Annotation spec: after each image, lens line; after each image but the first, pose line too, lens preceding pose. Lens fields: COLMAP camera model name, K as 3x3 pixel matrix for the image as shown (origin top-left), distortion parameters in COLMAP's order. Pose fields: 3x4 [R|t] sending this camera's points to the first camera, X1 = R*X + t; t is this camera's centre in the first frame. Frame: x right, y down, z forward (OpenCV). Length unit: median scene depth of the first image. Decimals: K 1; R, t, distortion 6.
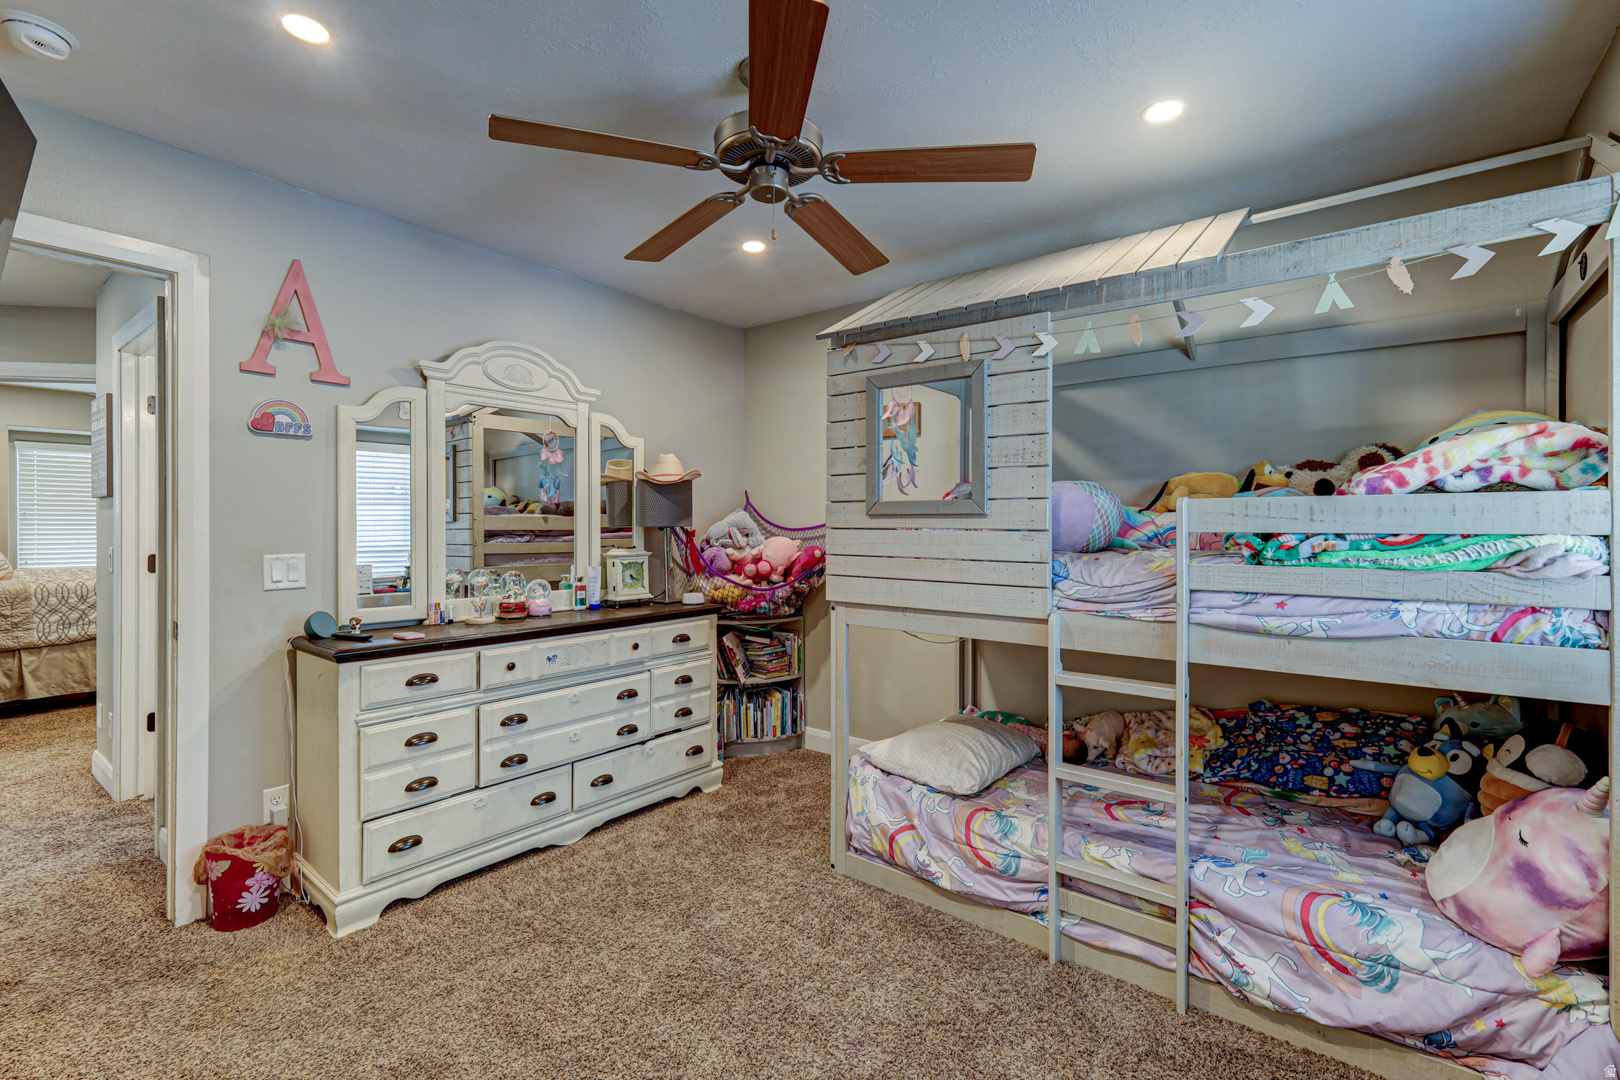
lens RADIAL K [[708.7, 0, 812.1], [0, 708.7, 532.2], [0, 0, 1]] dist [0.002489, 0.000298]
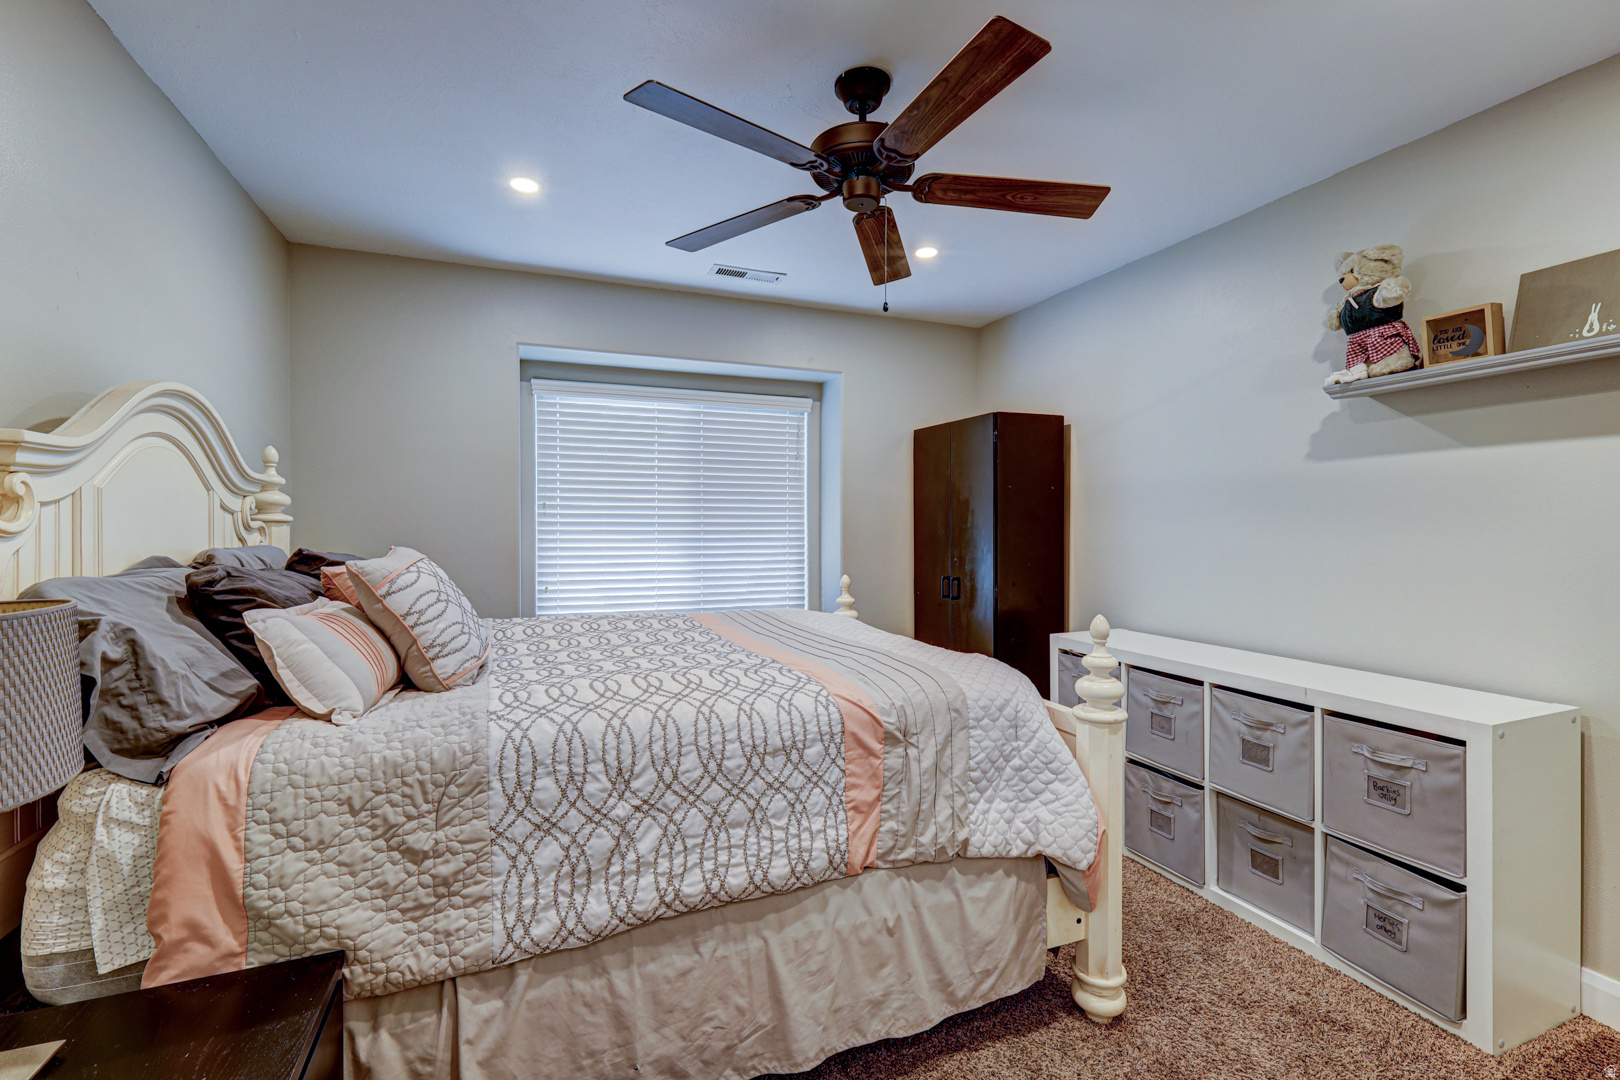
lens RADIAL K [[708.7, 0, 811.1], [0, 708.7, 532.8], [0, 0, 1]] dist [0.002489, 0.000298]
pose [[0.868092, 0.002350, -0.496398, -0.840253], [-0.001267, 0.999996, 0.002520, -0.005940], [0.496401, -0.001559, 0.868092, 0.811454]]
